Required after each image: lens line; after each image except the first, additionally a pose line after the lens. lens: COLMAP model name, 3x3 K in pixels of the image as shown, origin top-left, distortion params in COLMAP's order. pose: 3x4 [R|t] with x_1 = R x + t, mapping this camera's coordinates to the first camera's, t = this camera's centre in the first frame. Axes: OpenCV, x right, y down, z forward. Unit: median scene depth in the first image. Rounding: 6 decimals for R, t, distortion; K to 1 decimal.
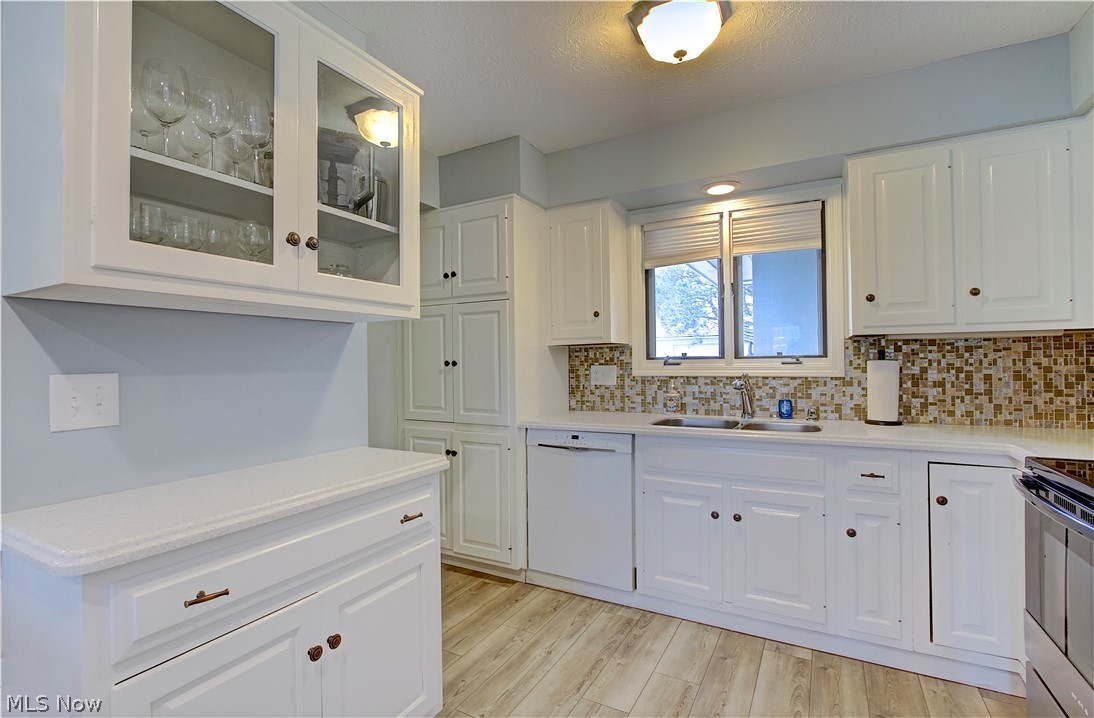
lens RADIAL K [[508.1, 0, 538.2], [0, 508.1, 356.8], [0, 0, 1]] dist [-0.009727, 0.000174]
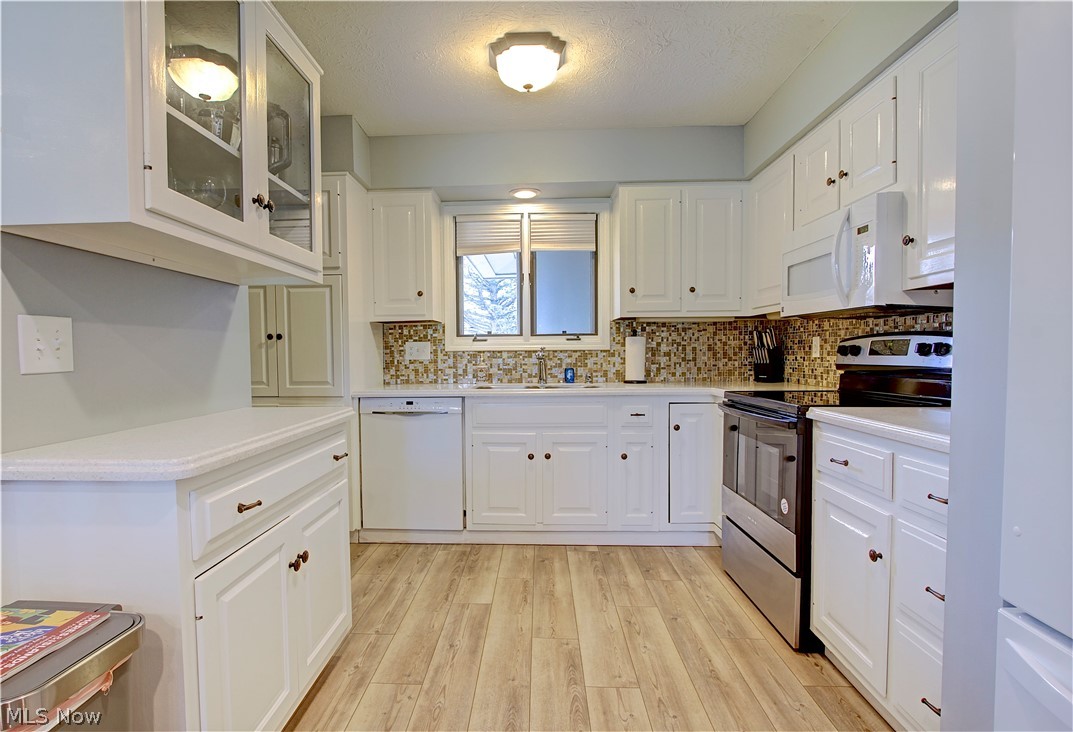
lens RADIAL K [[528.4, 0, 508.6], [0, 528.4, 373.9], [0, 0, 1]] dist [-0.014798, 0.000628]
pose [[0.897299, -0.014324, 0.441191, -0.243131], [-0.005770, 0.999007, 0.044172, 0.042325], [-0.441386, -0.042181, 0.896325, -0.128436]]
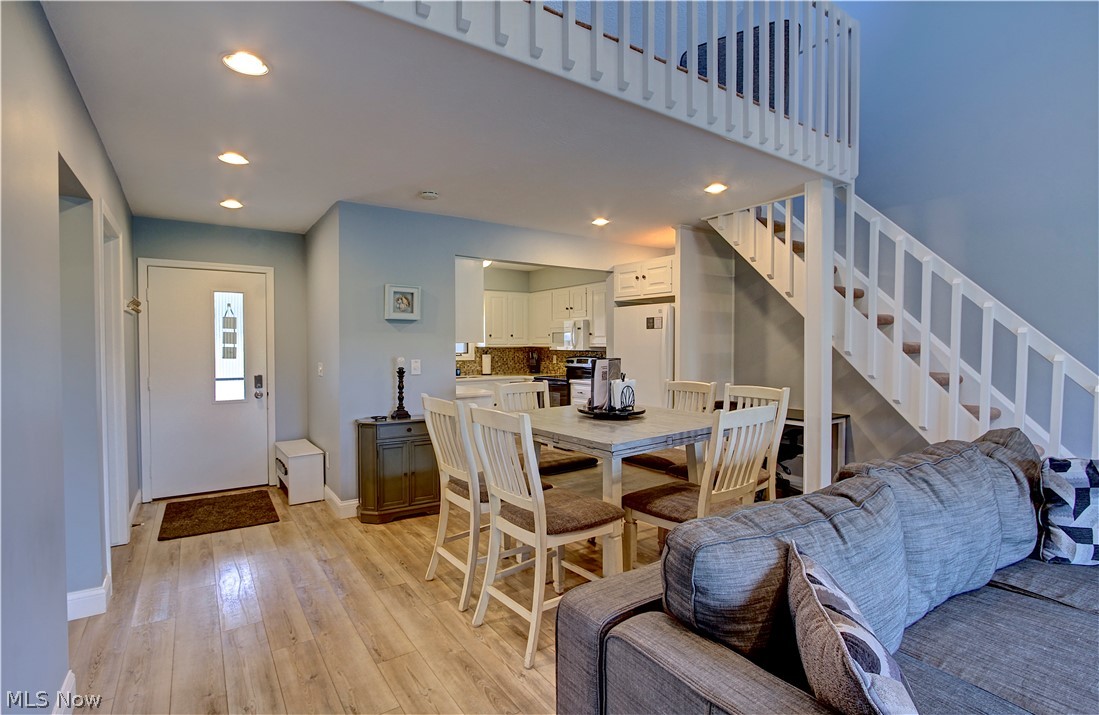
lens RADIAL K [[514.4, 0, 535.1], [0, 514.4, 356.4], [0, 0, 1]] dist [-0.018859, 0.000820]
pose [[0.450605, -0.010723, 0.892659, -1.854253], [-0.009369, 0.999816, 0.016740, -0.034478], [-0.892674, -0.015906, 0.450422, -0.638158]]
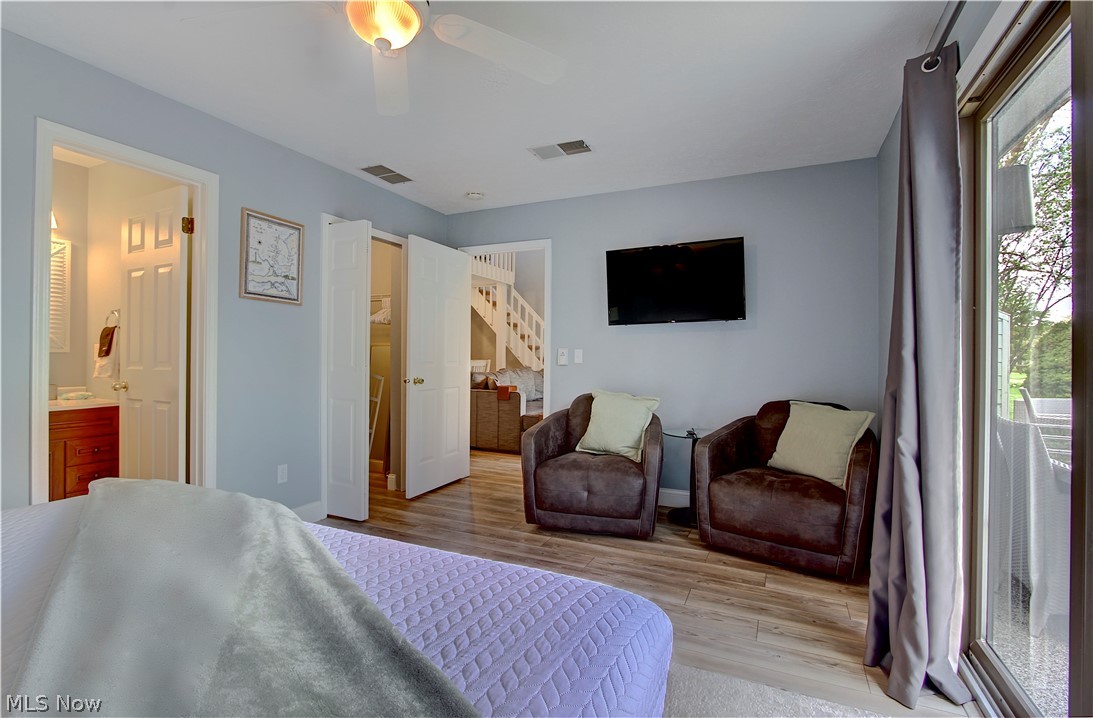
lens RADIAL K [[511.8, 0, 536.2], [0, 511.8, 355.8], [0, 0, 1]] dist [-0.015433, -0.000480]
pose [[-0.066301, 0.011942, 0.997728, -3.883204], [-0.015439, 0.999796, -0.012993, 0.069891], [-0.997680, -0.016265, -0.066103, -0.707645]]
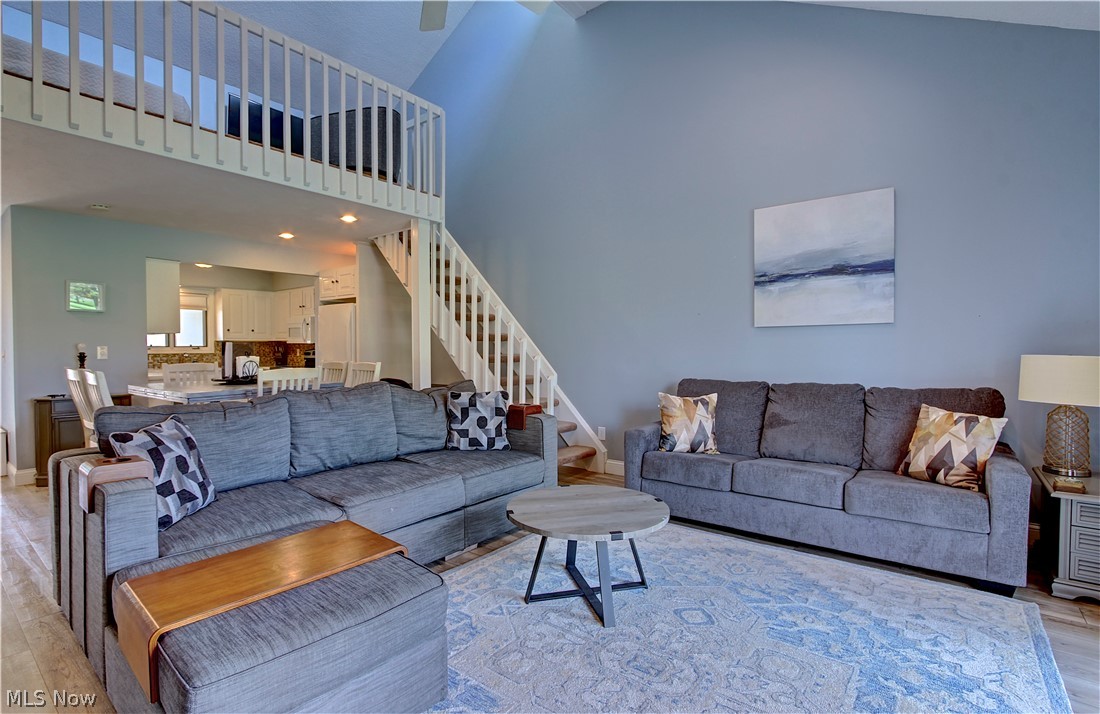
lens RADIAL K [[518.1, 0, 540.2], [0, 518.1, 359.5], [0, 0, 1]] dist [-0.017986, 0.000966]
pose [[0.155486, -0.013617, 0.987744, -2.170927], [-0.008356, 0.999851, 0.015099, 0.013687], [-0.987803, -0.010601, 0.155349, -1.446986]]
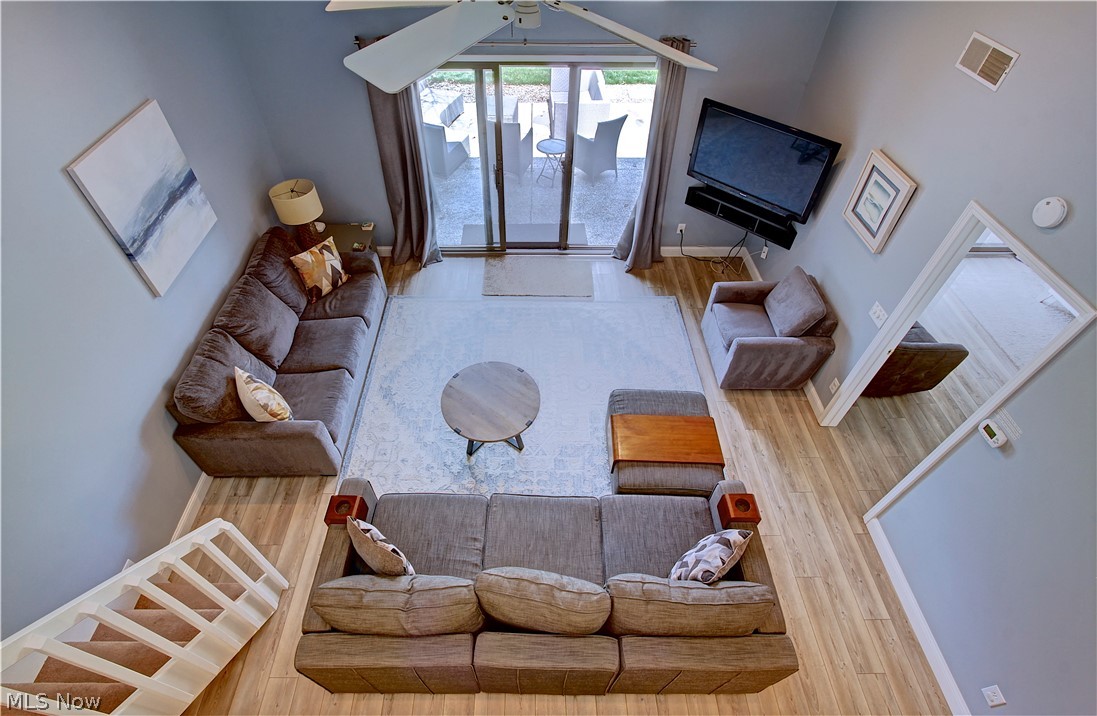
lens RADIAL K [[513.5, 0, 534.2], [0, 513.5, 356.9], [0, 0, 1]] dist [-0.018859, 0.000820]
pose [[-0.866033, 0.374389, -0.331391, -0.869892], [0.006899, 0.671684, 0.740805, -0.921754], [0.499940, 0.639276, -0.584284, -0.505607]]
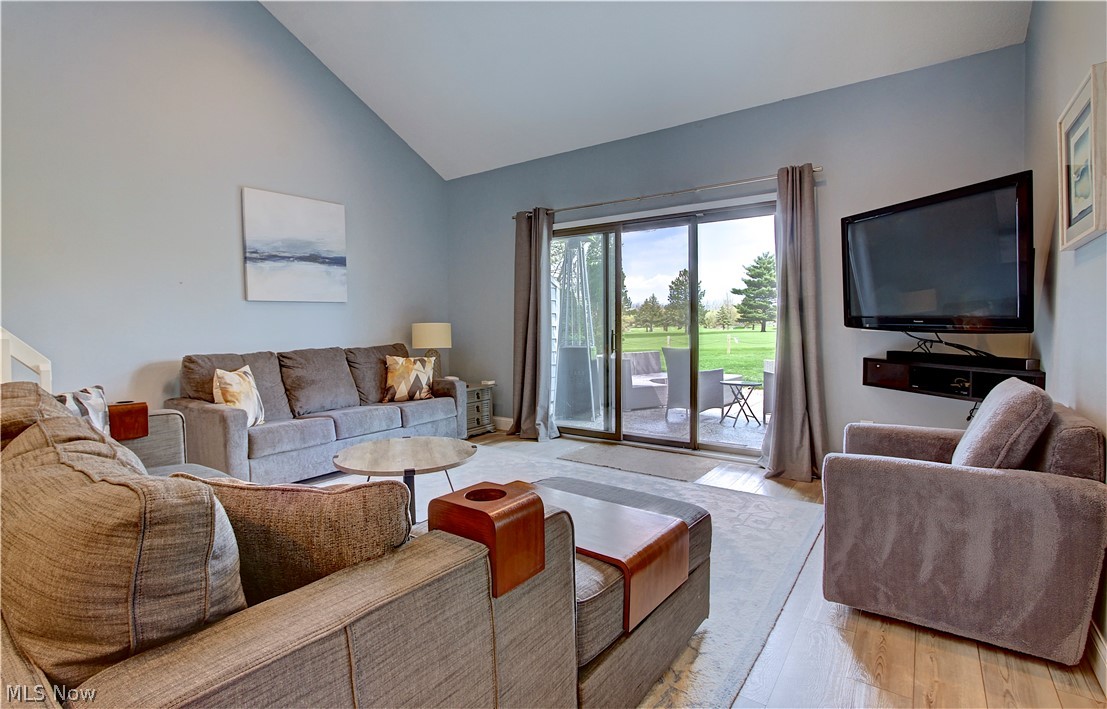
lens RADIAL K [[525.2, 0, 541.8], [0, 525.2, 345.3], [0, 0, 1]] dist [-0.024729, 0.000608]
pose [[-0.992903, 0.016708, 0.117744, -1.637837], [0.020564, 0.999289, 0.031607, 0.042220], [-0.117133, 0.033804, -0.992541, -0.322281]]
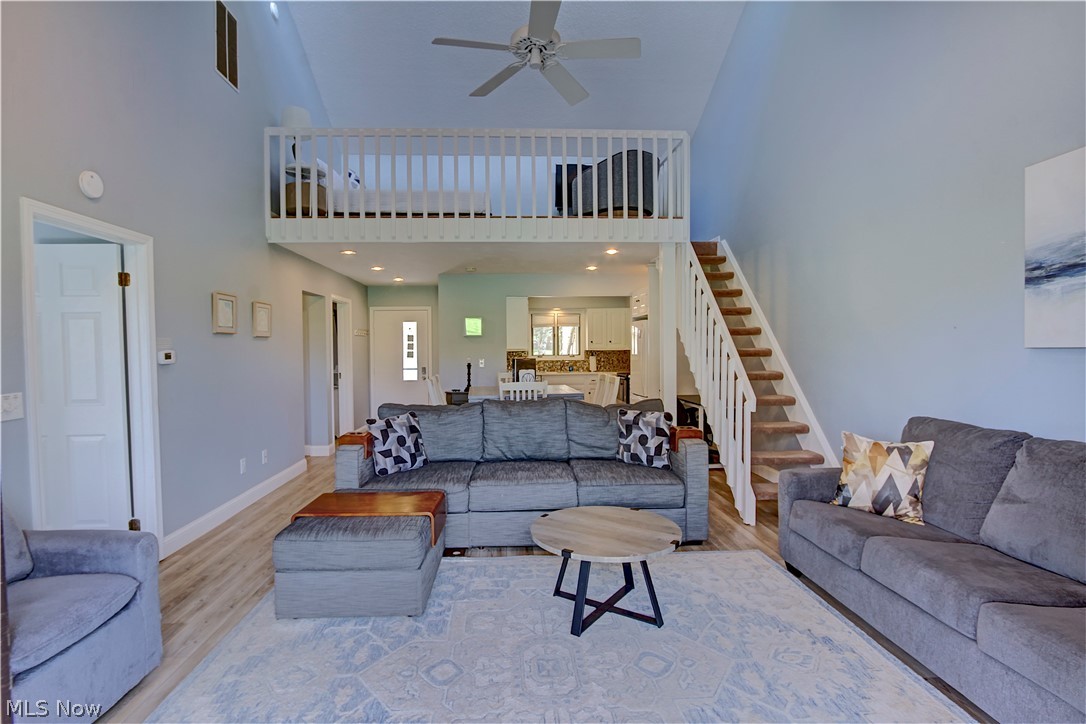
lens RADIAL K [[526.6, 0, 529.3], [0, 526.6, 361.1], [0, 0, 1]] dist [-0.017149, 0.000874]
pose [[0.845418, -0.011284, 0.533985, -1.902148], [-0.004214, 0.999605, 0.027796, -0.063882], [-0.534088, -0.025749, 0.845037, -2.184036]]
